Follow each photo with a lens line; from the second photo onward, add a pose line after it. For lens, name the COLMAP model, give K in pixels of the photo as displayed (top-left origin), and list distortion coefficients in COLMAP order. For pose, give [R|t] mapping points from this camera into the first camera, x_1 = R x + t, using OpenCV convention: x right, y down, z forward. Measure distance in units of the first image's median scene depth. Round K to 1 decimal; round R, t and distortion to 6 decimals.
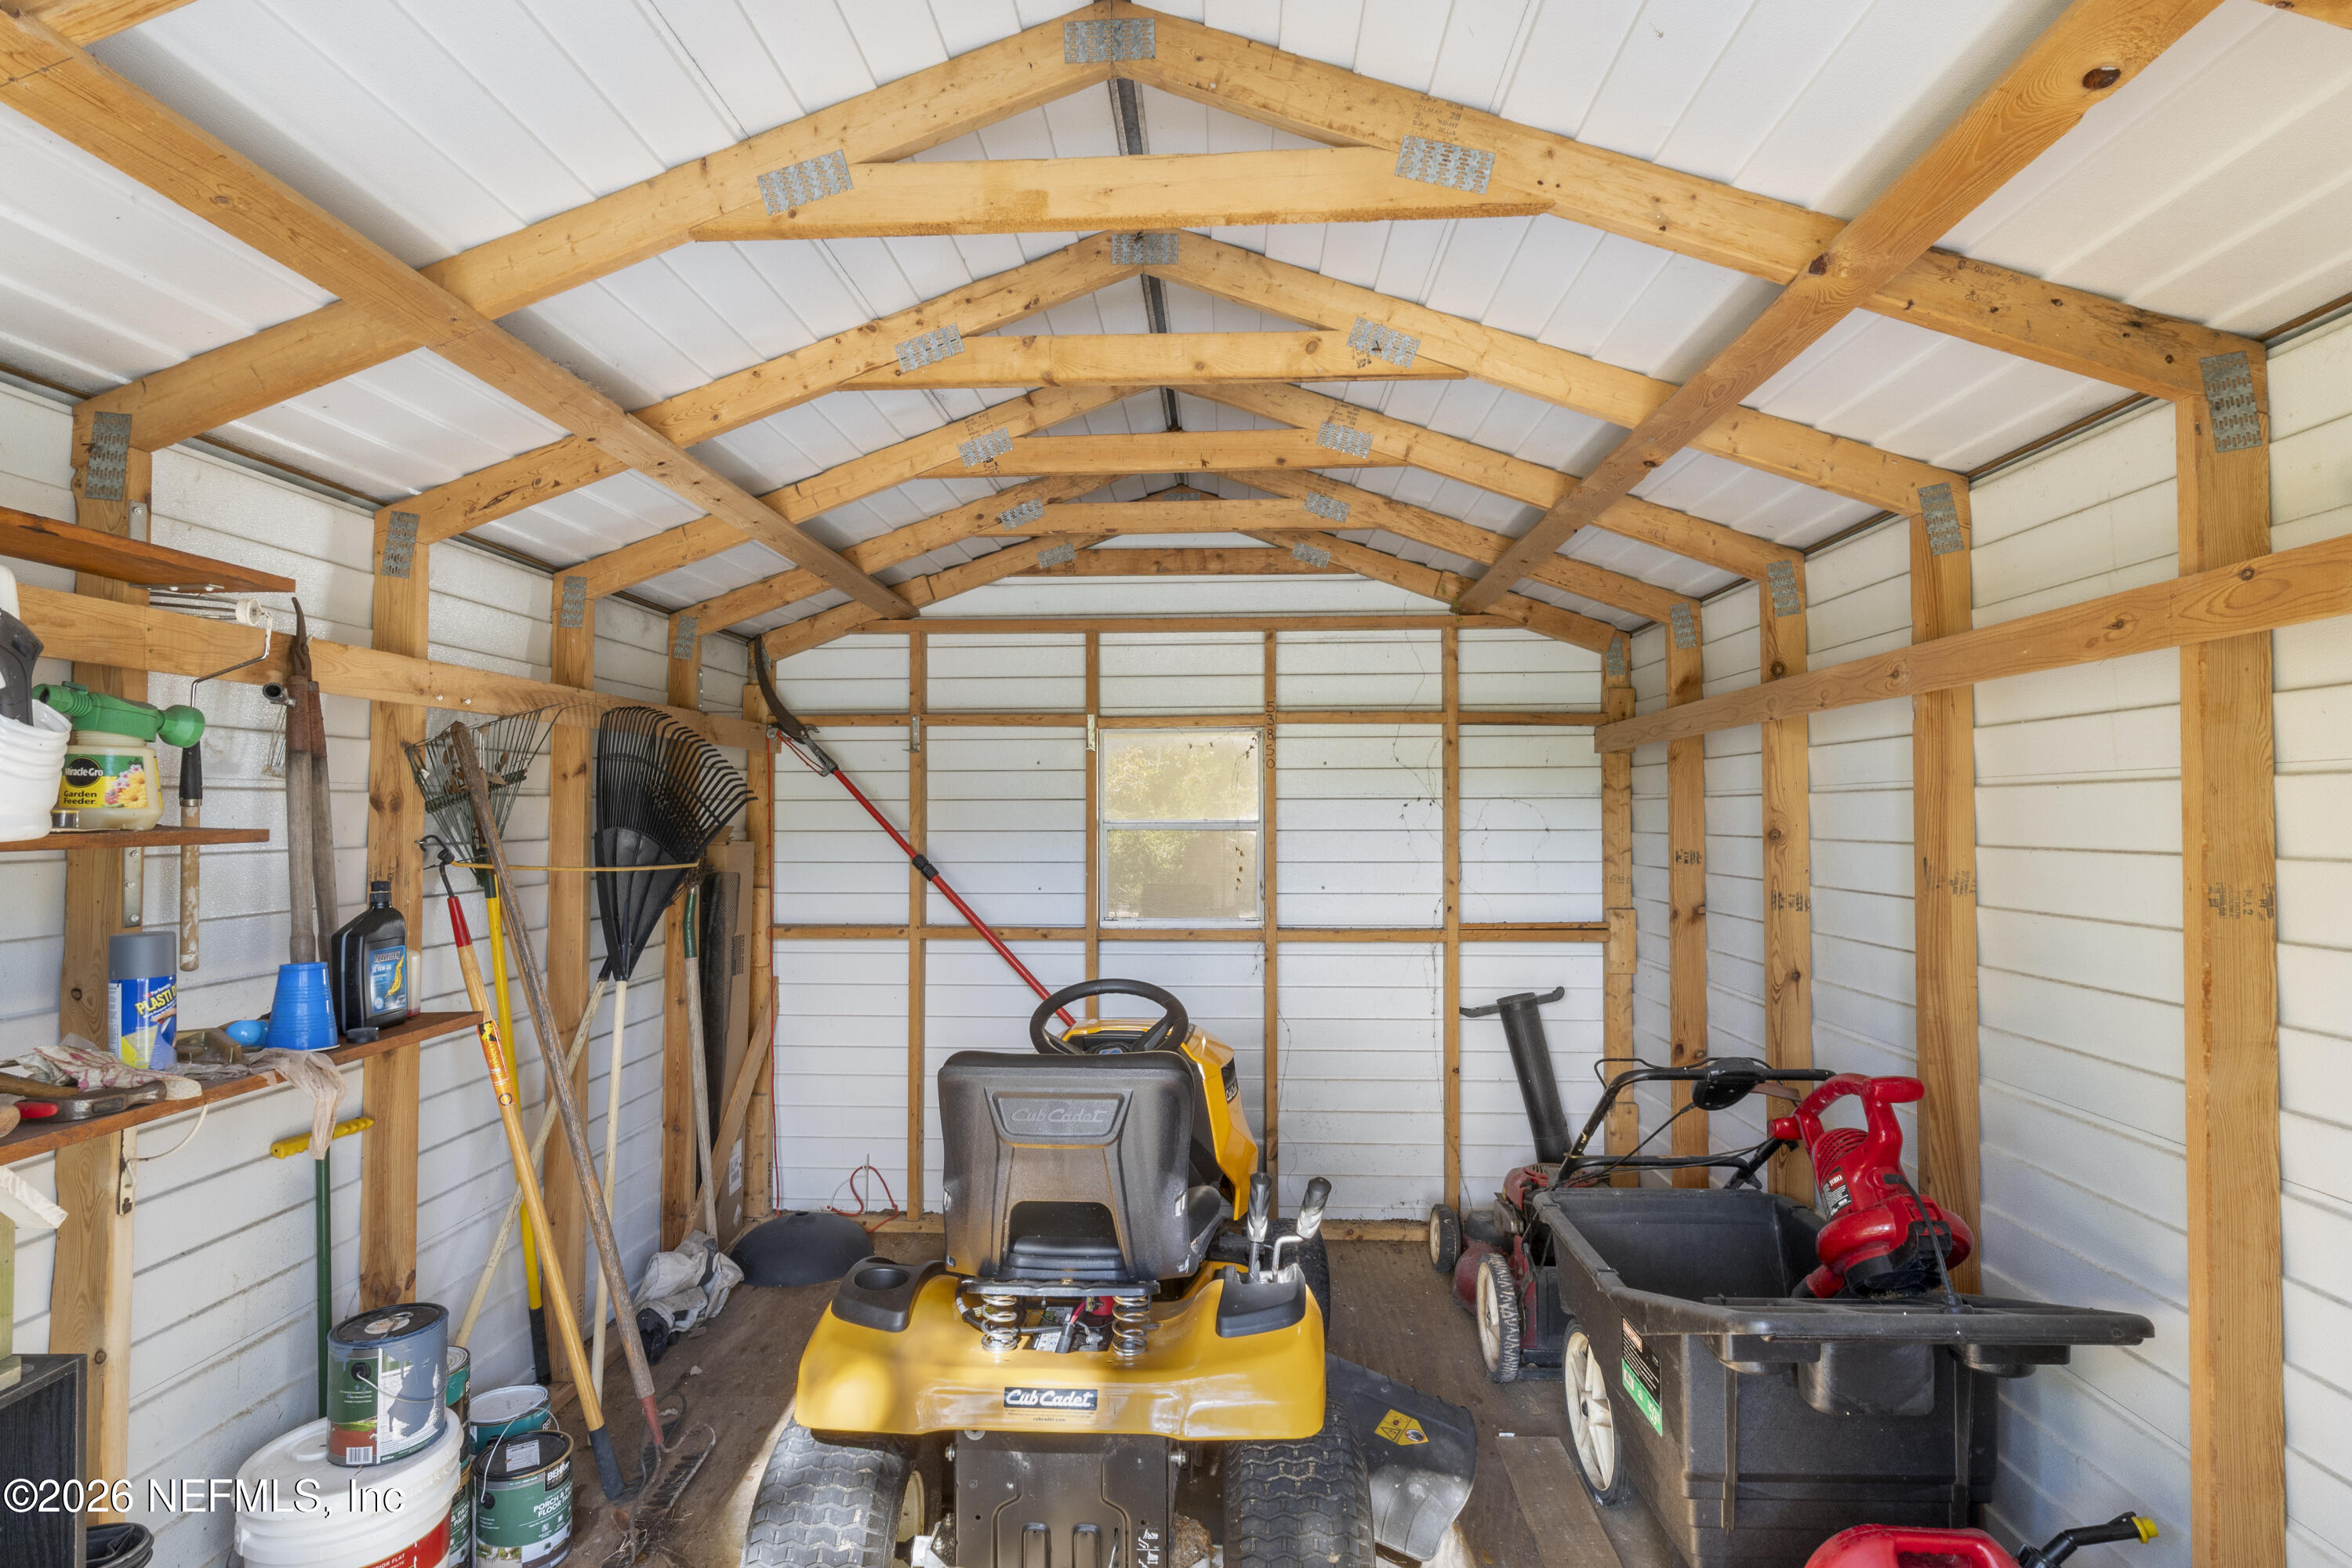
lens RADIAL K [[1143.3, 0, 1167.8], [0, 1143.3, 786.5], [0, 0, 1]] dist [0.001206, -0.000305]
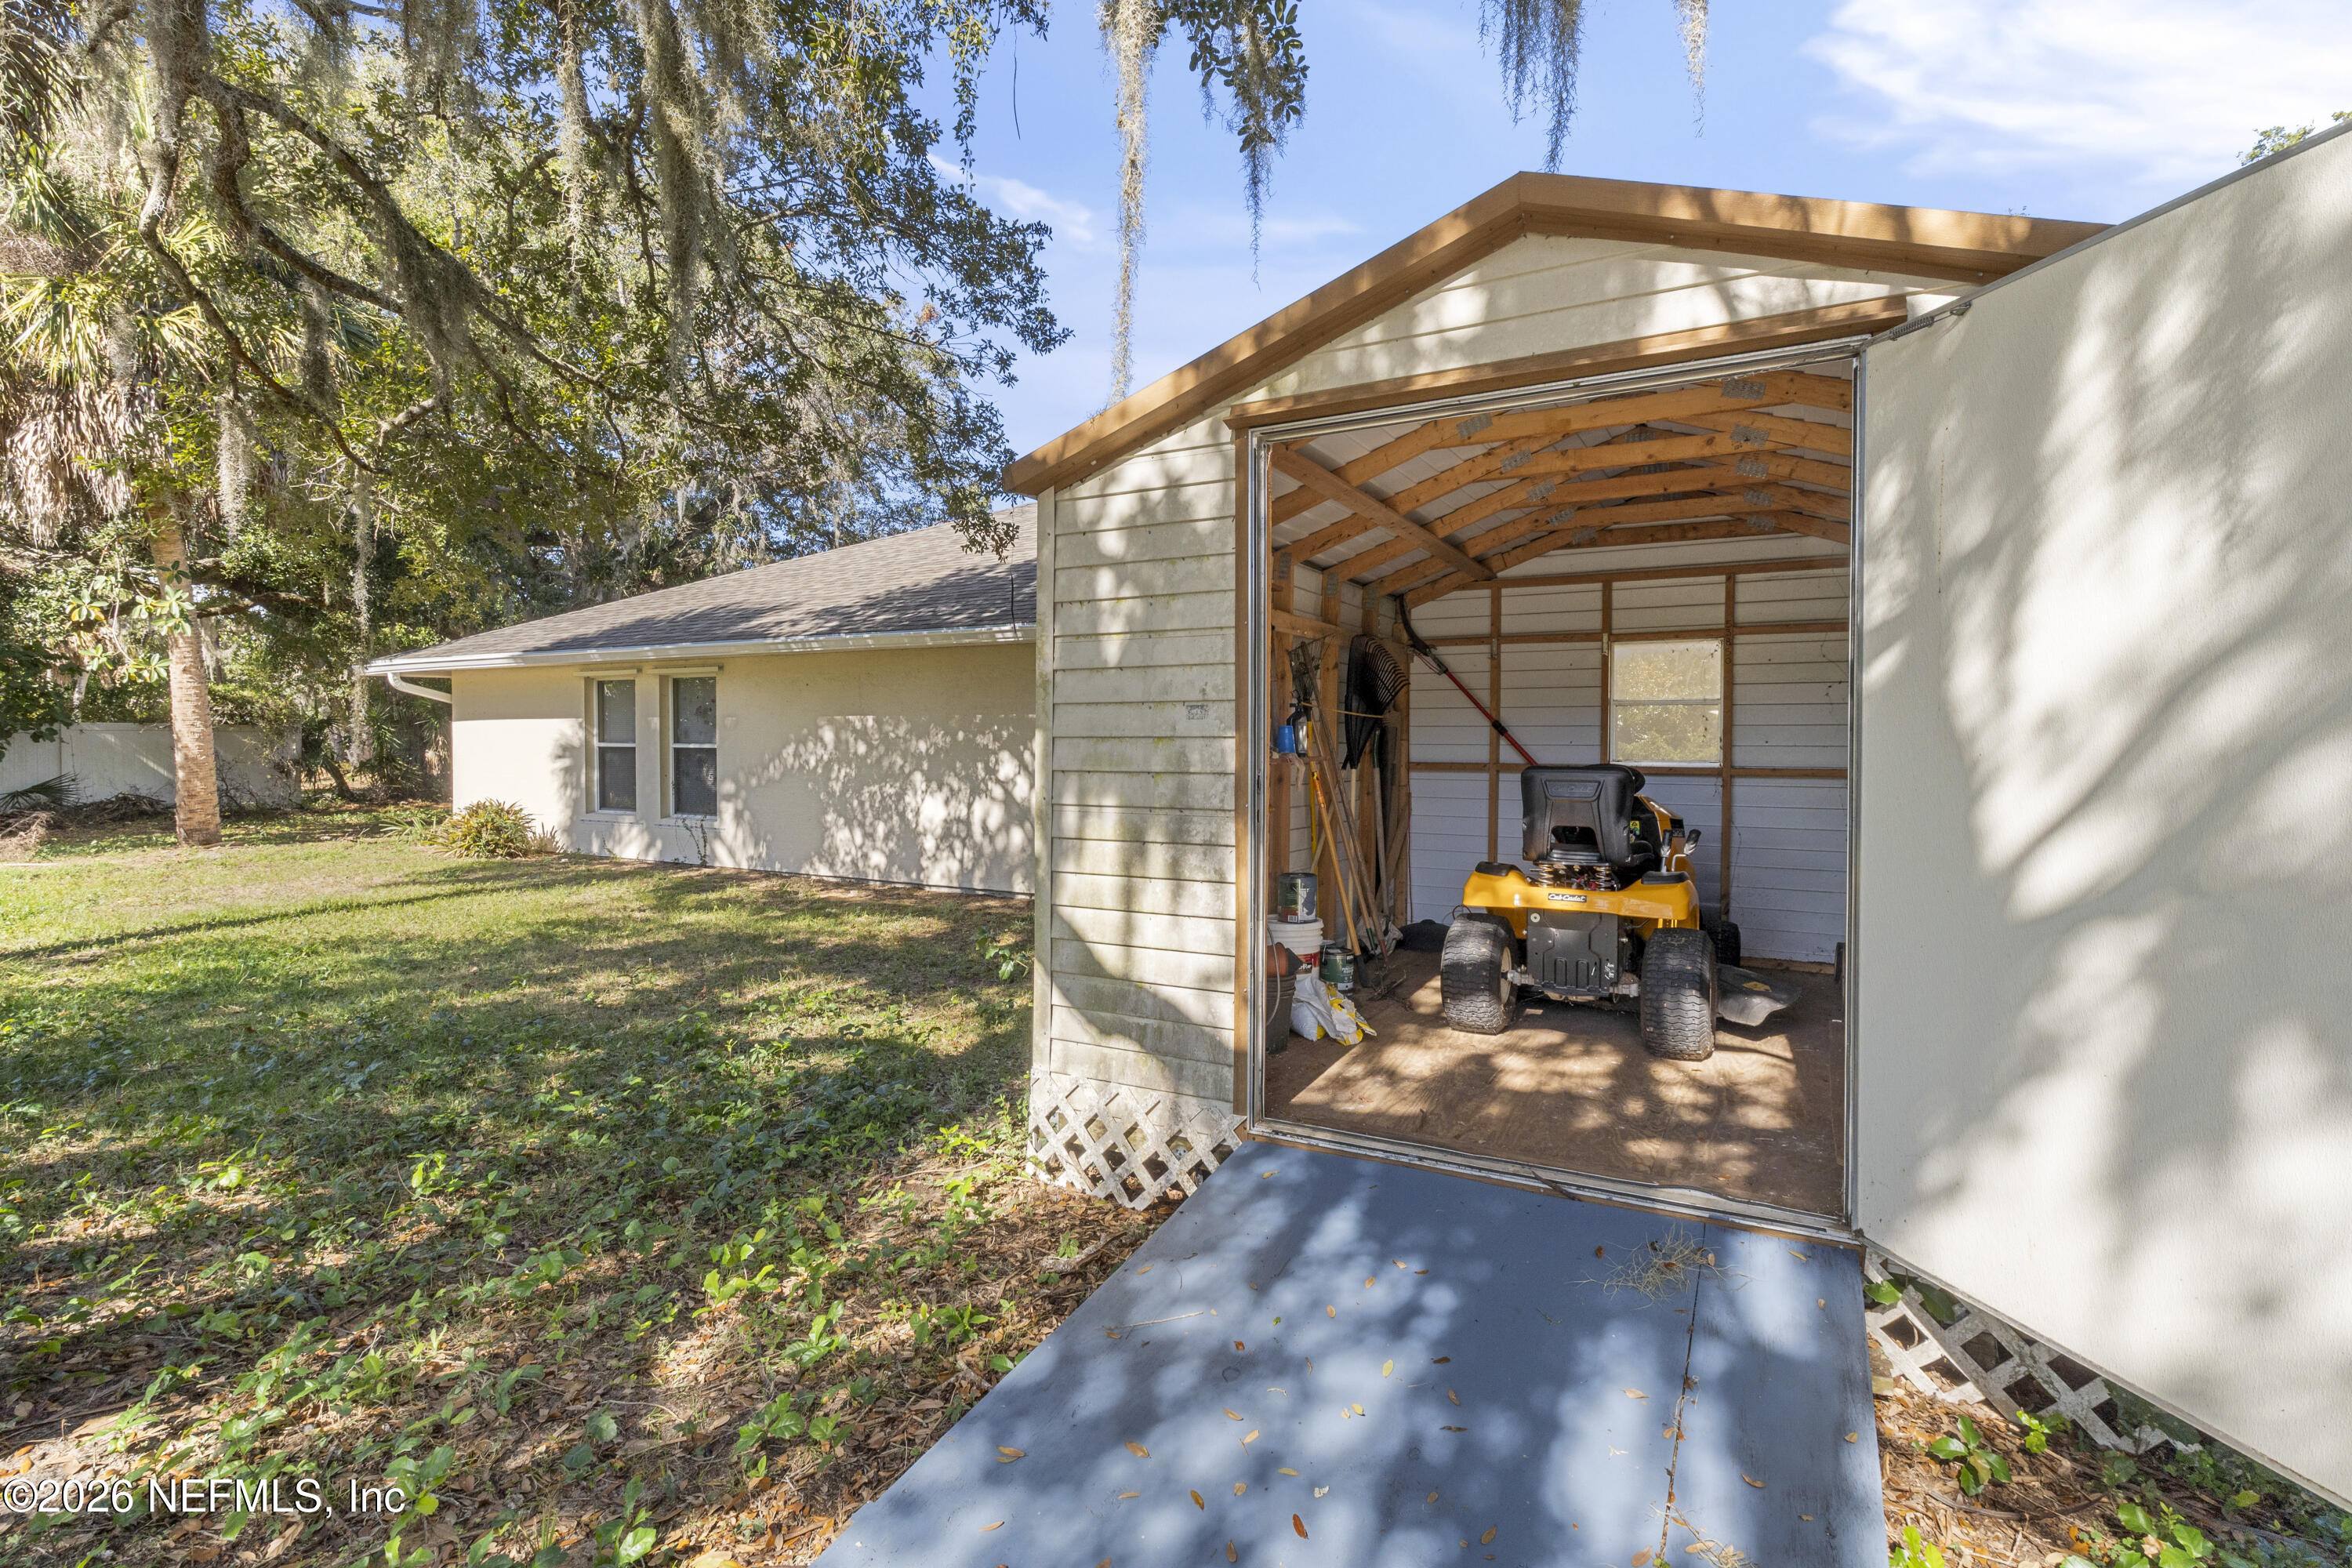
lens RADIAL K [[1143.3, 0, 1170.3], [0, 1143.3, 765.5], [0, 0, 1]] dist [0.001206, -0.000305]
pose [[0.896618, 0.014418, -0.442570, 0.098222], [-0.001096, 0.999539, 0.030341, 0.074969], [0.442803, -0.026720, 0.896221, -0.718509]]
